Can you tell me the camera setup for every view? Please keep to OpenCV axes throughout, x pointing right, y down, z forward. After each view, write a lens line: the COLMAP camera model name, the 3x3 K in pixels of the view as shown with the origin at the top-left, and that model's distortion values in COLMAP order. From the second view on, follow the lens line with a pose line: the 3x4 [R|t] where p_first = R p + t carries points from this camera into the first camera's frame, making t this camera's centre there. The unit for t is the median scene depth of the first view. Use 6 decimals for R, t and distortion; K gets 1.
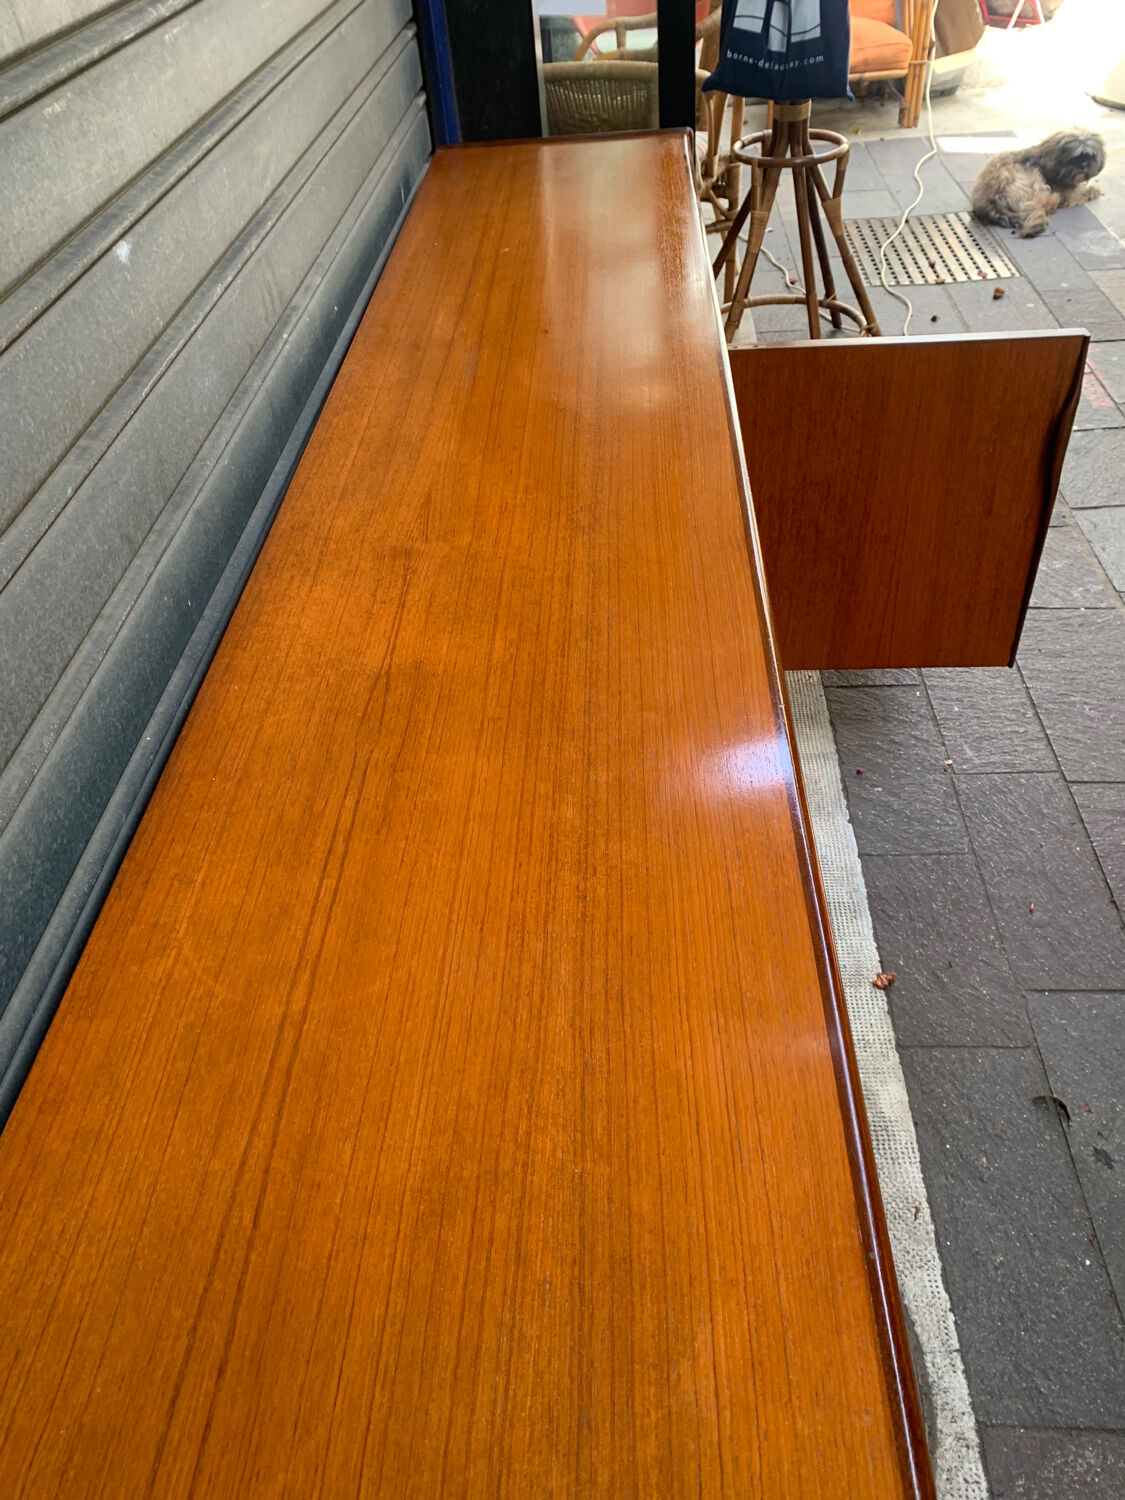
lens RADIAL K [[1171.3, 0, 560.7], [0, 1171.3, 749.4], [0, 0, 1]] dist [0.002122, 0.001609]
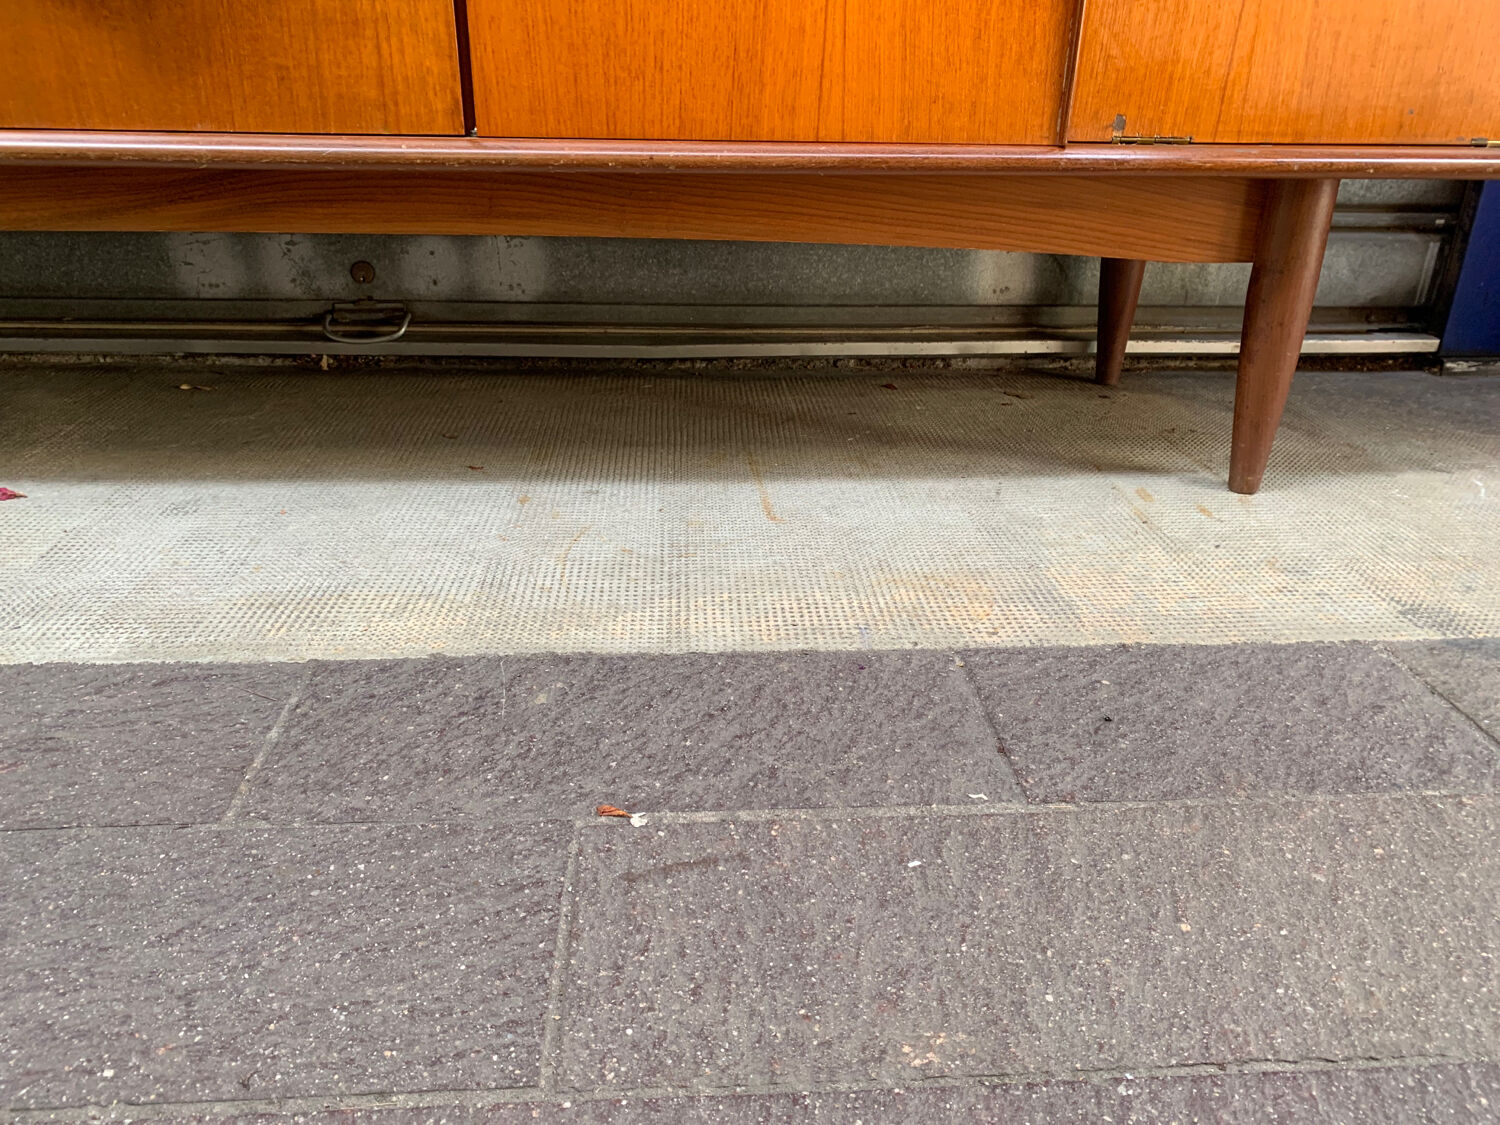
lens RADIAL K [[1136.1, 0, 767.9], [0, 1136.1, 581.7], [0, 0, 1]] dist [0.072565, -0.116133]
pose [[0.111676, 0.500005, -0.858792, 0.728740], [-0.670403, 0.675826, 0.306300, -0.195727], [0.733545, 0.541530, 0.410678, 1.106364]]
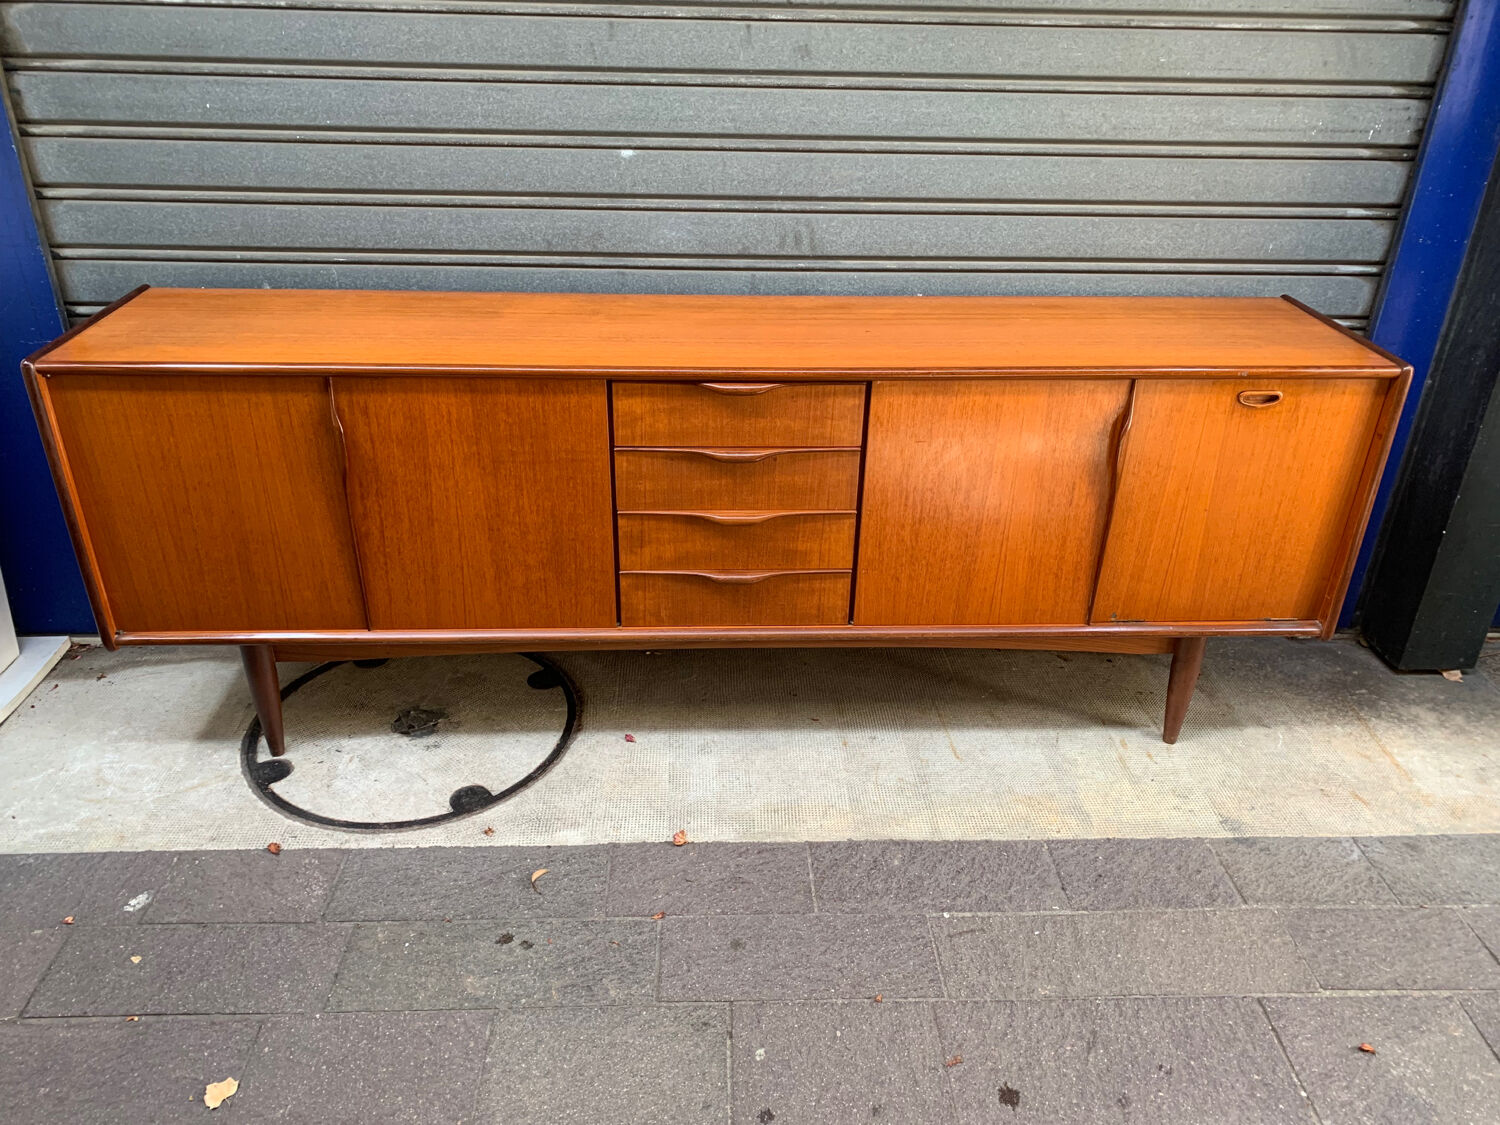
lens RADIAL K [[1164.2, 0, 753.7], [0, 1164.2, 569.0], [0, 0, 1]] dist [0.016084, -0.004779]
pose [[0.083169, 0.545968, -0.833668, 1.259069], [-0.671151, 0.649079, 0.358125, -0.545993], [0.736641, 0.529732, 0.420410, 0.393133]]
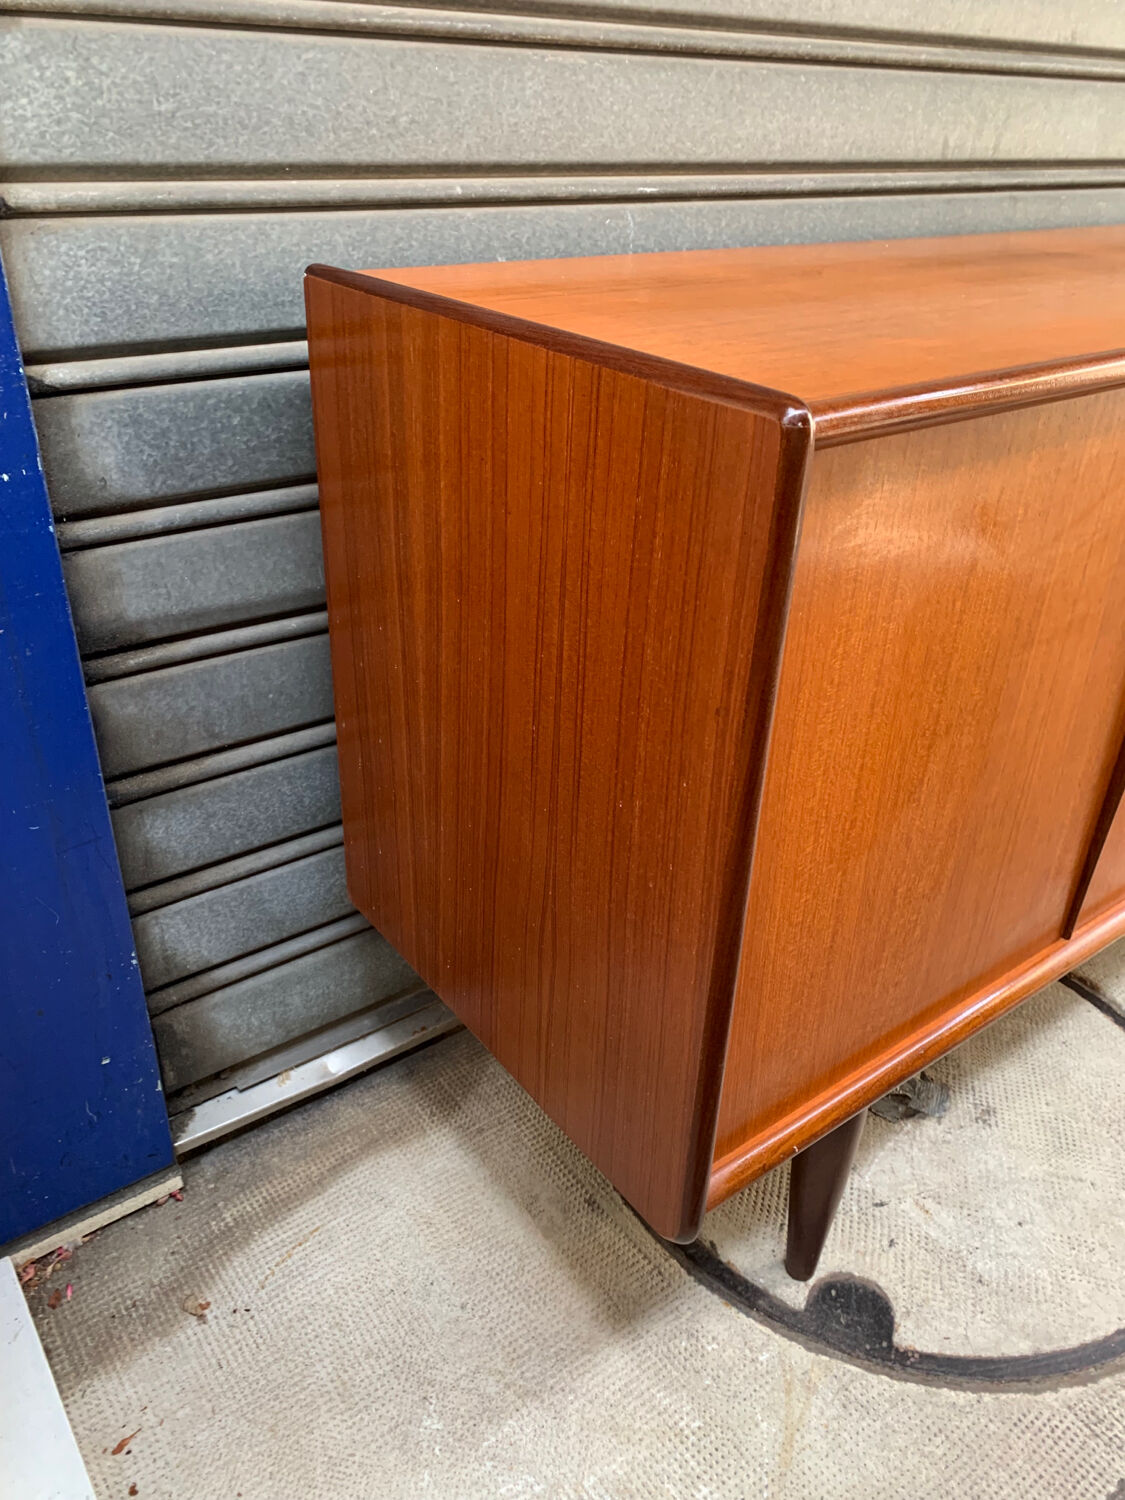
lens RADIAL K [[1165.4, 0, 560.9], [0, 1165.4, 740.1], [0, 0, 1]] dist [0.008458, 0.003884]
pose [[0.625893, 0.465168, -0.626001, 0.293813], [-0.568512, 0.821597, 0.042097, 0.340837], [0.533903, 0.329541, 0.778685, -0.019382]]
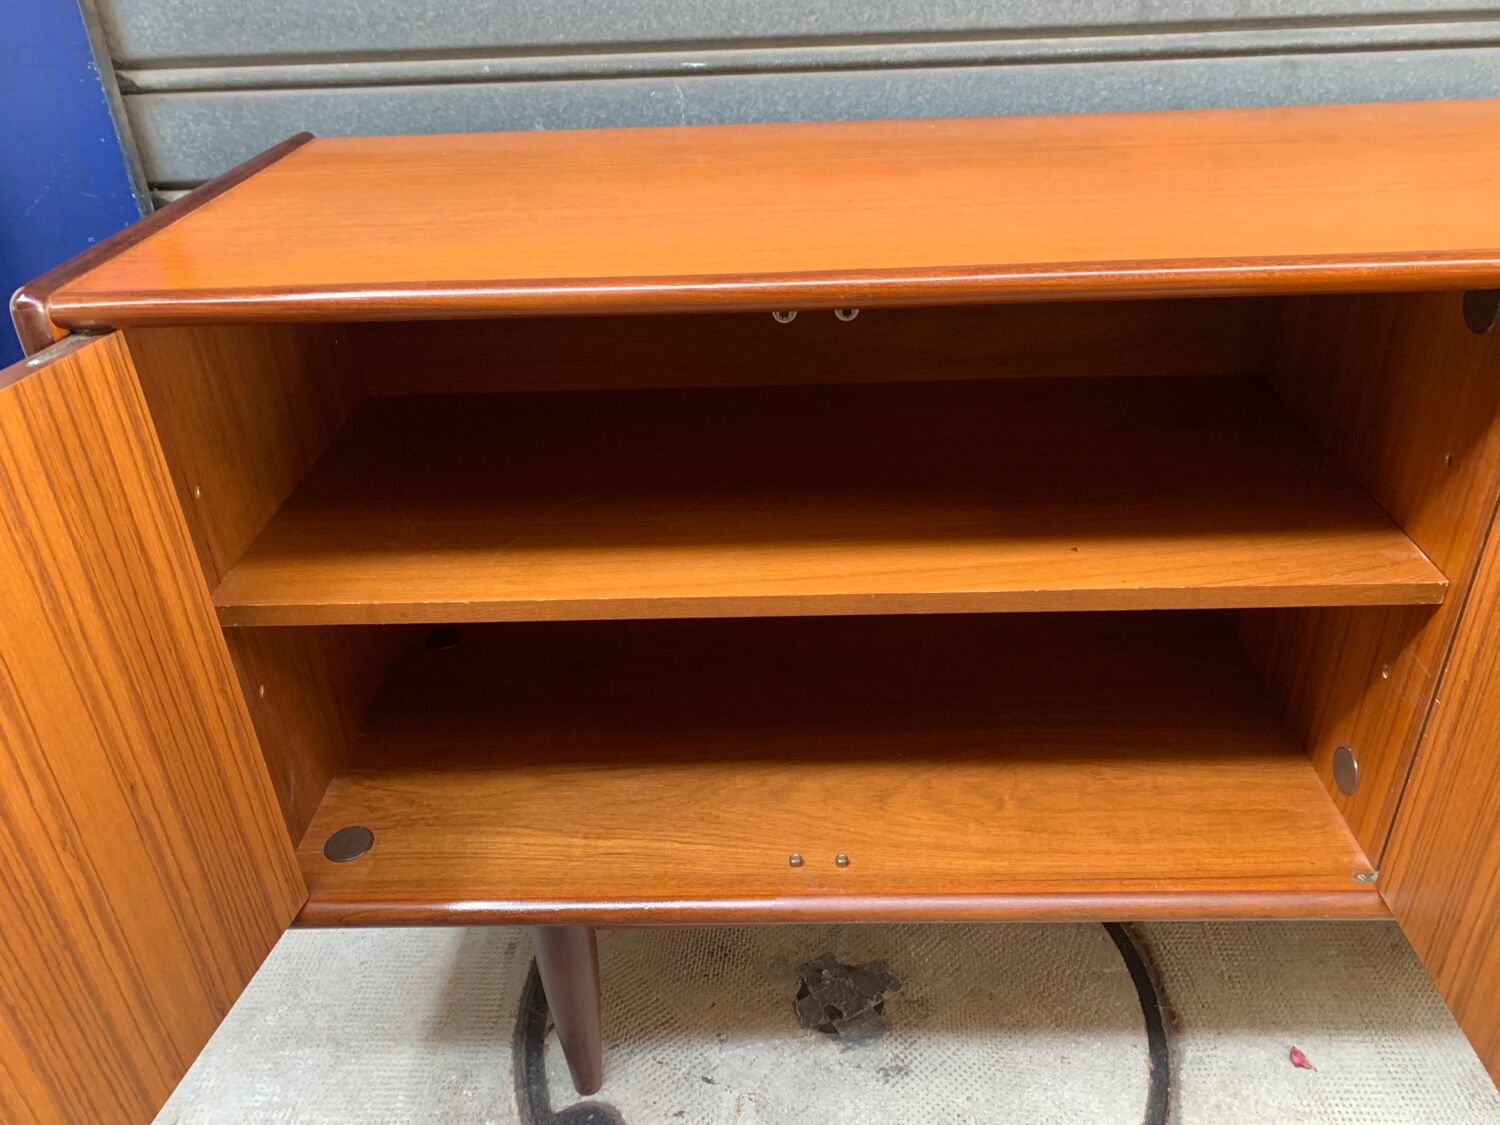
lens RADIAL K [[1165.4, 0, 749.8], [0, 1165.4, 546.2], [0, 0, 1]] dist [0.008458, 0.003884]
pose [[0.016281, 0.572591, -0.819679, 0.505729], [-0.622836, 0.647117, 0.439676, -0.059067], [0.782183, 0.503367, 0.367166, 0.335603]]
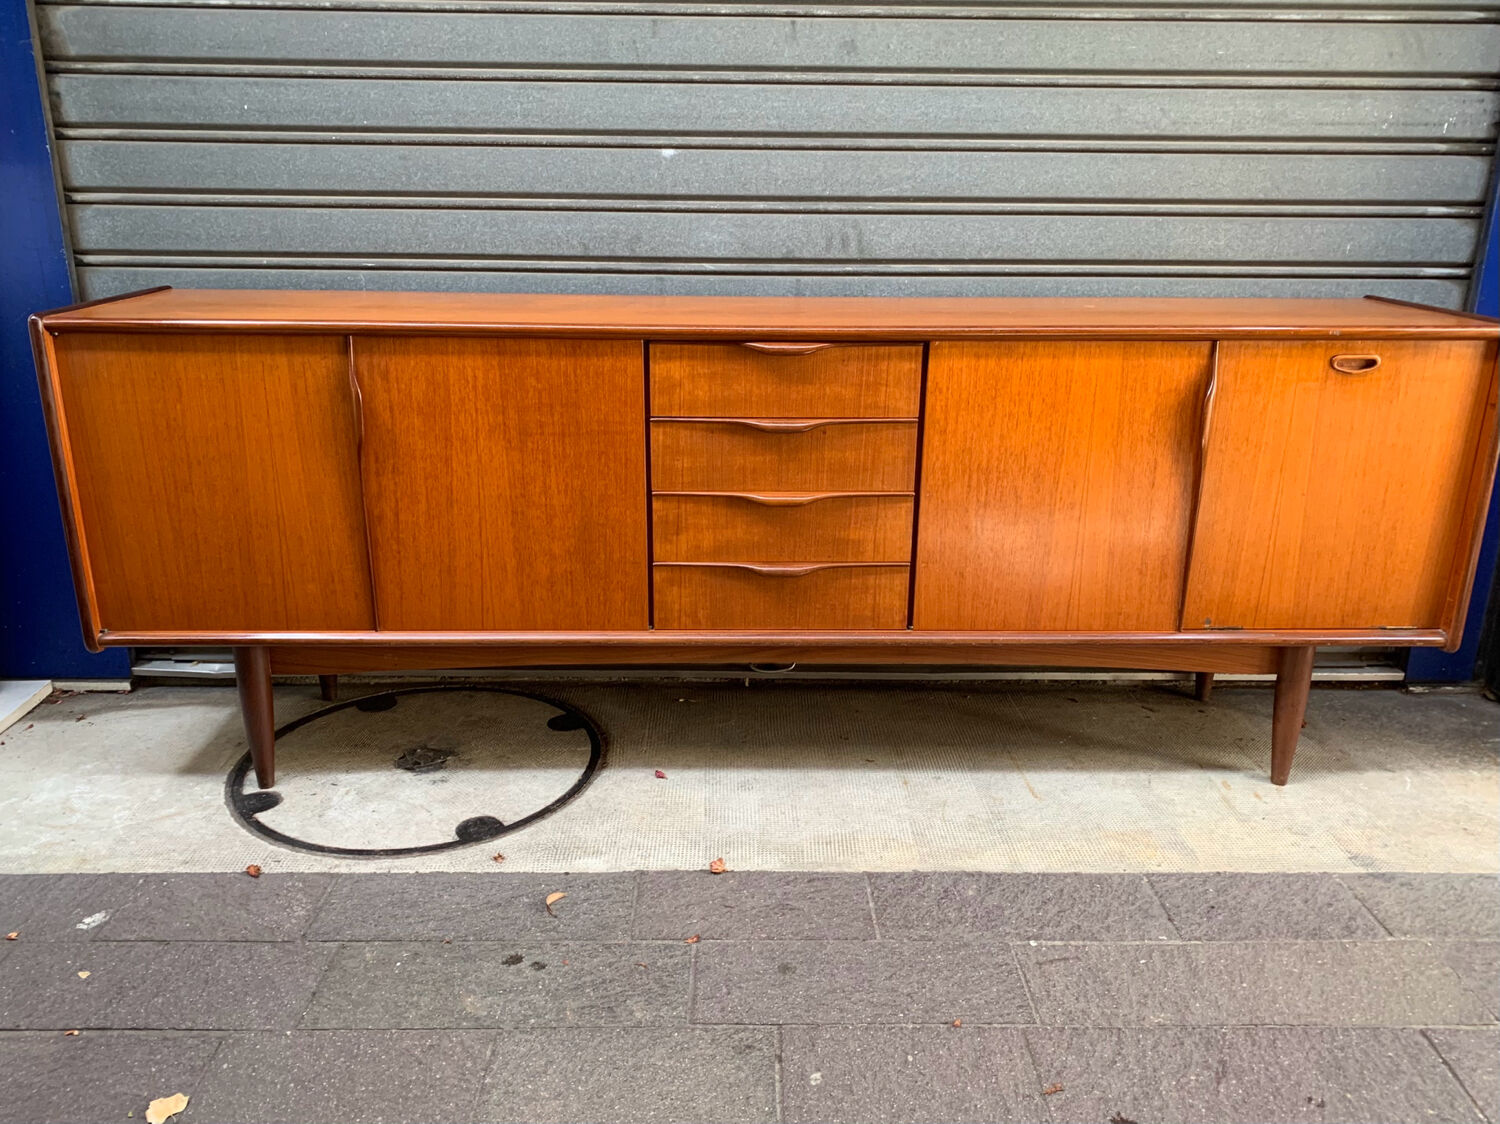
lens RADIAL K [[1226.6, 0, 752.7], [0, 1226.6, 566.6], [0, 0, 1]] dist [0.013768, -0.000549]
pose [[0.057447, 0.384039, -0.921528, 1.317699], [-0.661728, 0.705807, 0.252888, -0.346936], [0.747540, 0.595273, 0.294676, 0.549259]]
